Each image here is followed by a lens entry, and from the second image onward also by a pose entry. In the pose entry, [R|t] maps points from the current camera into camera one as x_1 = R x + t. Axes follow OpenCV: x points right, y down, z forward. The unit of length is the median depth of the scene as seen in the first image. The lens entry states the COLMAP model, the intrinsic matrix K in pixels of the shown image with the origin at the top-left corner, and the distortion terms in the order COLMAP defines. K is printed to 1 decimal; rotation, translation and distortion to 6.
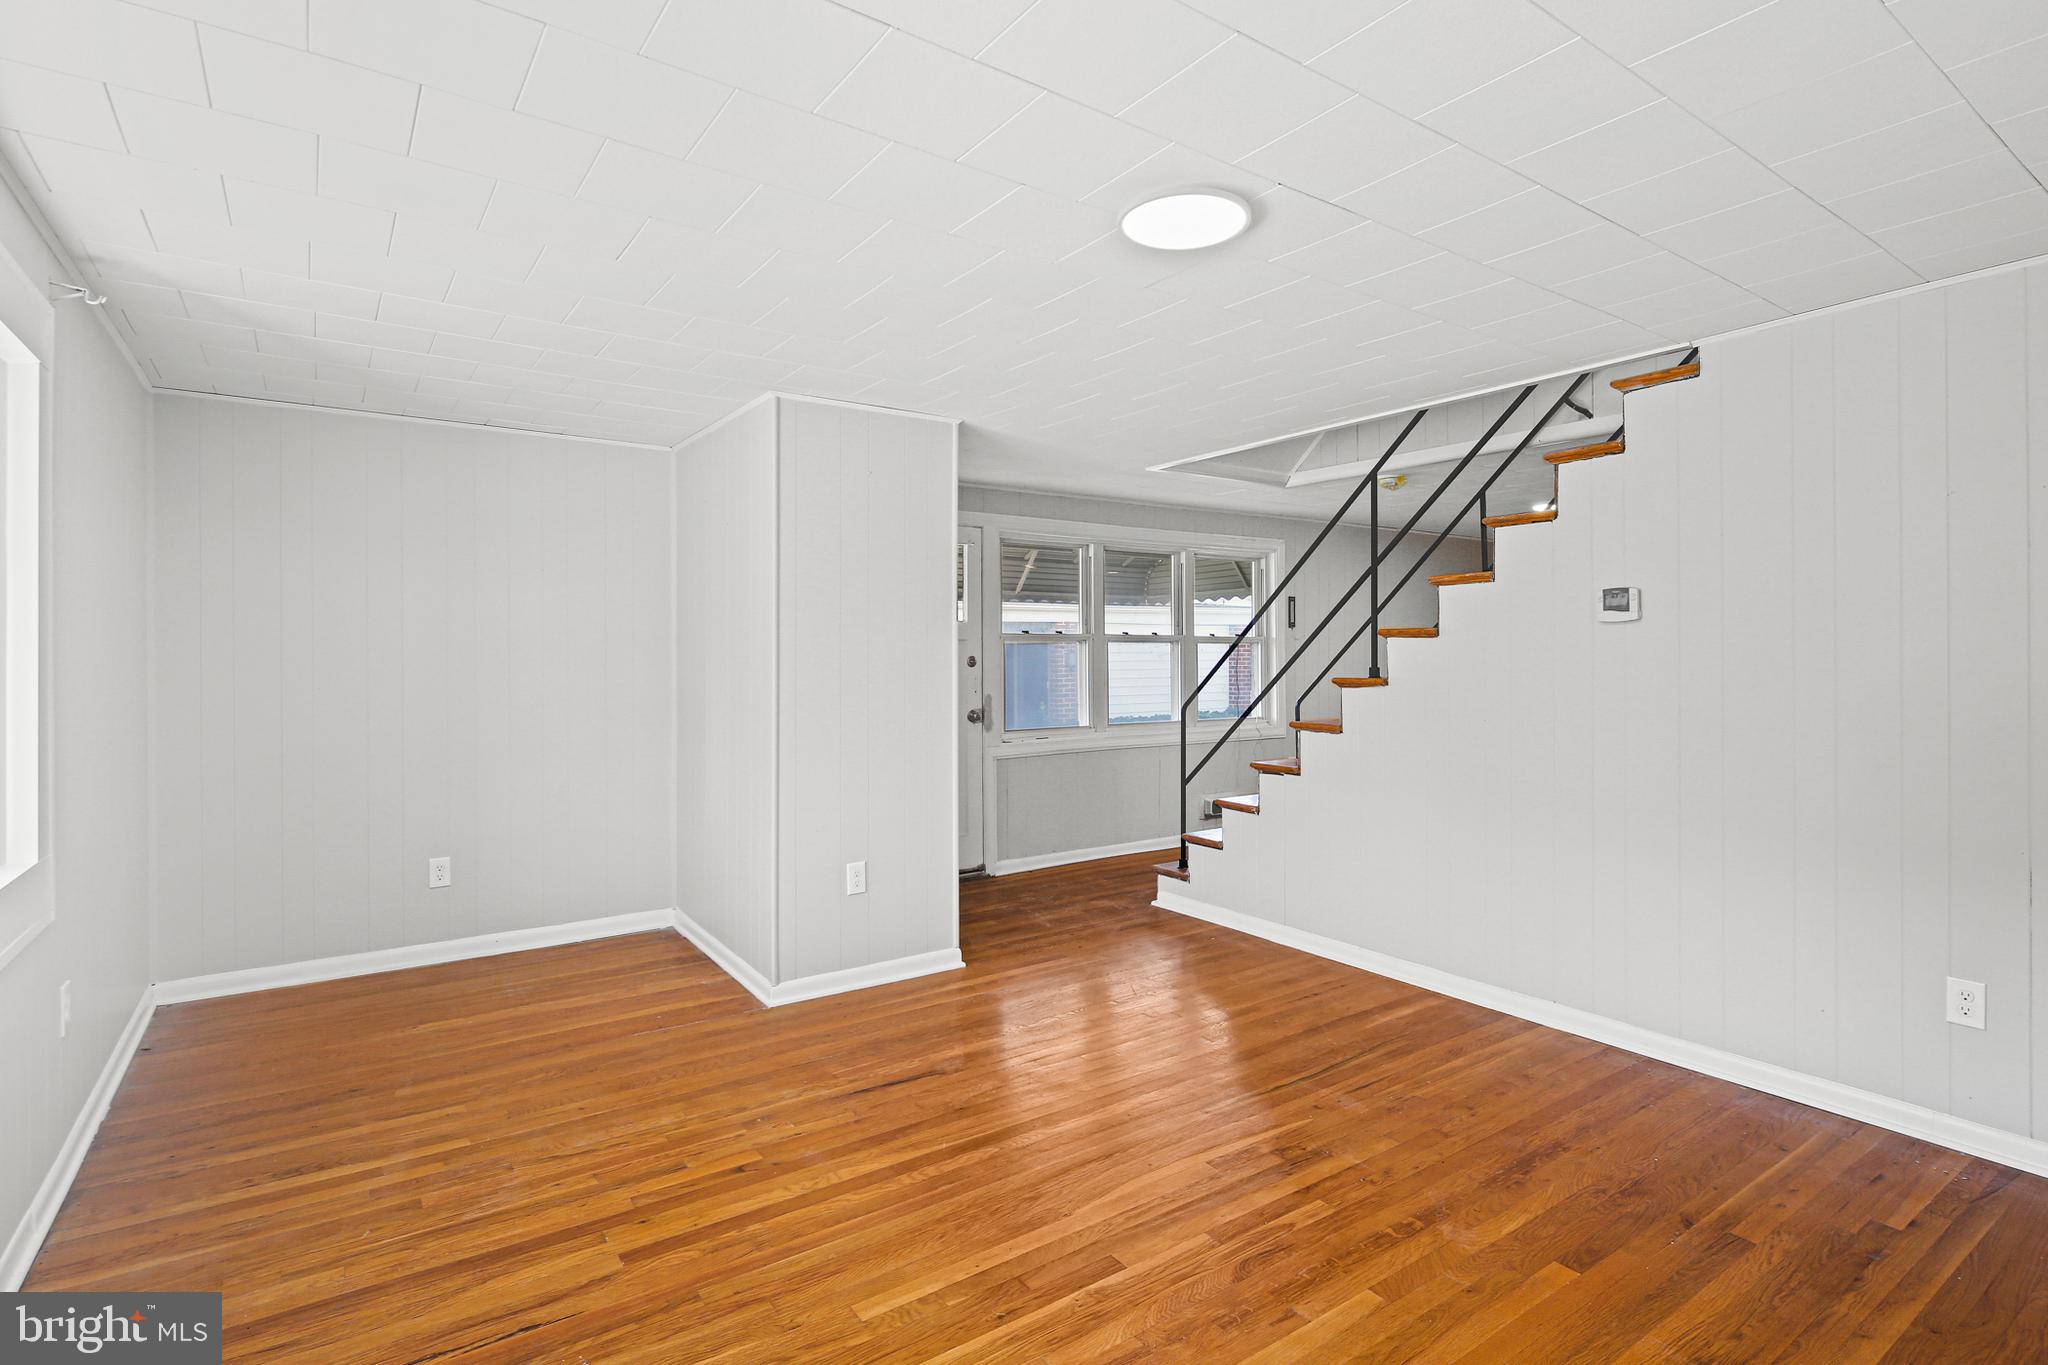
lens RADIAL K [[996.8, 0, 1024.0], [0, 996.8, 682.5], [0, 0, 1]] dist [-0.000657, -0.001447]
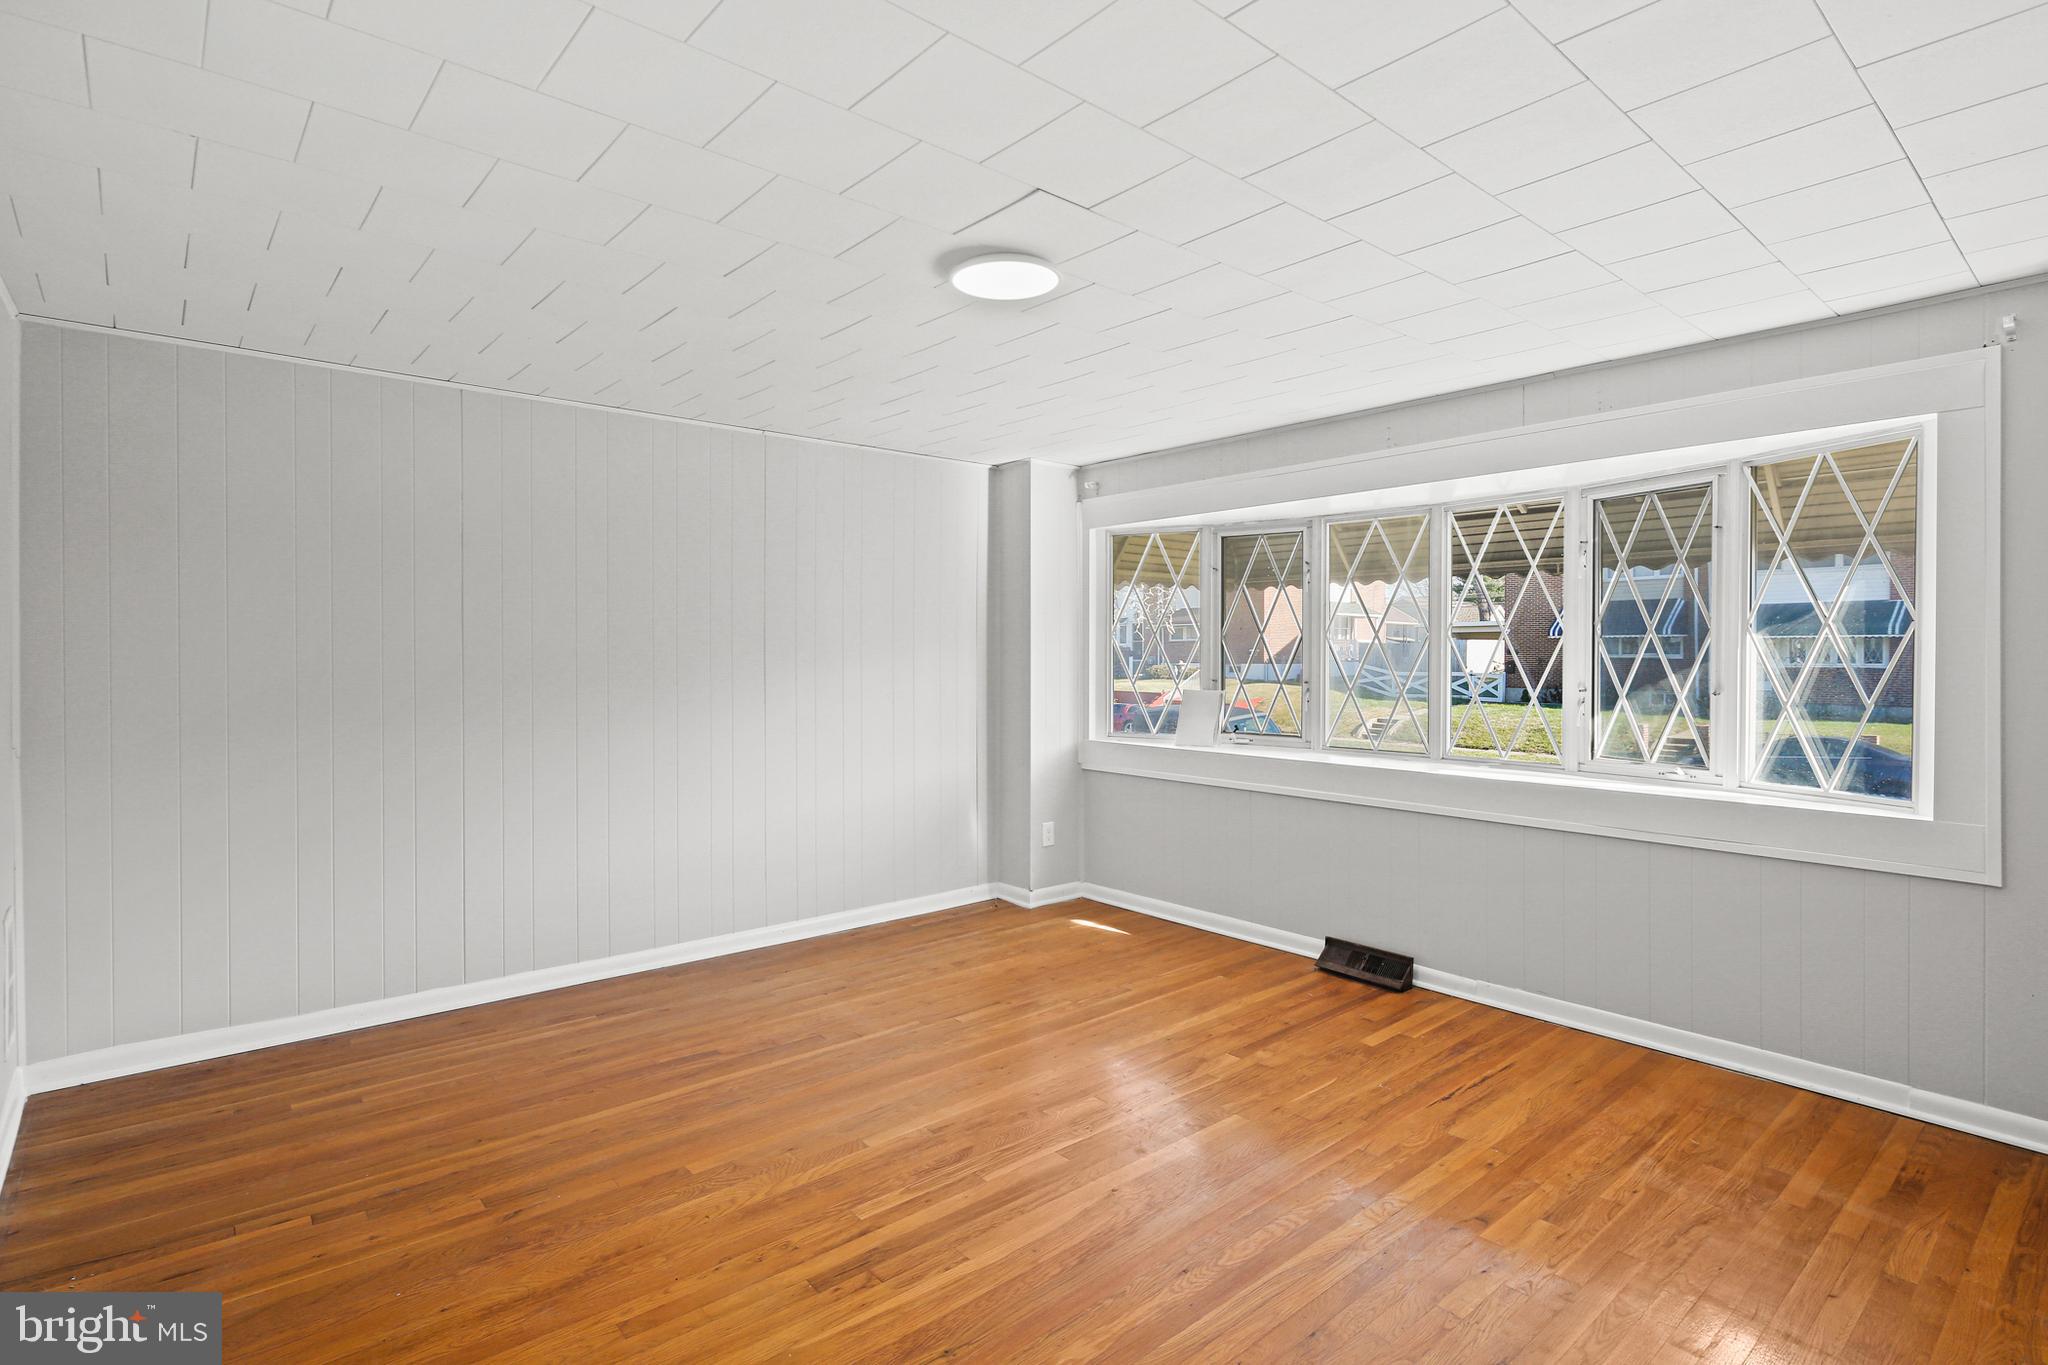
lens RADIAL K [[996.8, 0, 1024.0], [0, 996.8, 682.5], [0, 0, 1]] dist [-0.000657, -0.001447]
pose [[-0.995927, 0.006718, -0.089916, 0.230031], [0.002341, 0.998811, 0.048695, -0.049600], [0.090136, 0.048286, -0.994758, 2.023018]]
